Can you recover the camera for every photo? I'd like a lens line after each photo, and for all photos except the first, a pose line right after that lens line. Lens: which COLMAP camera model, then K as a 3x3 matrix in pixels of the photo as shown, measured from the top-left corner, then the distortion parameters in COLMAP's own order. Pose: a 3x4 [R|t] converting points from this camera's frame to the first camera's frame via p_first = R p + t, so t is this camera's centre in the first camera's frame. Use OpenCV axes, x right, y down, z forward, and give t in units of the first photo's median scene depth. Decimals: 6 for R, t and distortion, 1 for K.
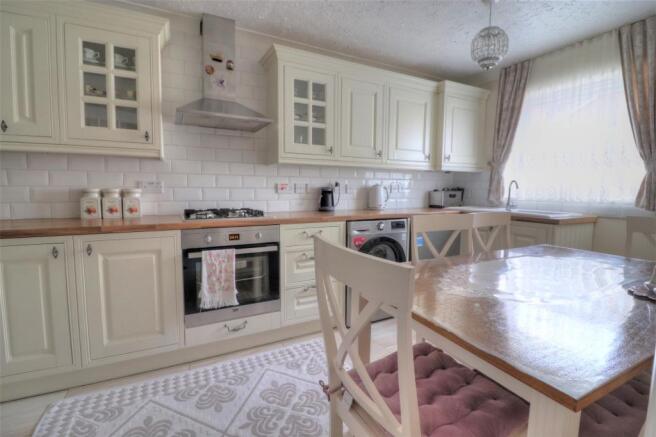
lens RADIAL K [[302.4, 0, 330.0], [0, 302.4, 210.3], [0, 0, 1]] dist [0.001066, -0.016796]
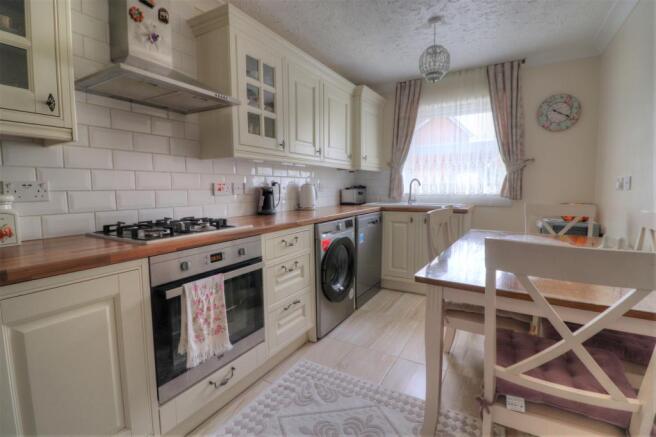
lens RADIAL K [[302.4, 0, 330.0], [0, 302.4, 210.3], [0, 0, 1]] dist [0.001066, -0.016796]
pose [[0.847339, -0.055676, 0.528126, -0.381152], [0.053229, 0.998385, 0.019848, -0.019887], [-0.528378, 0.011293, 0.848934, 0.198590]]
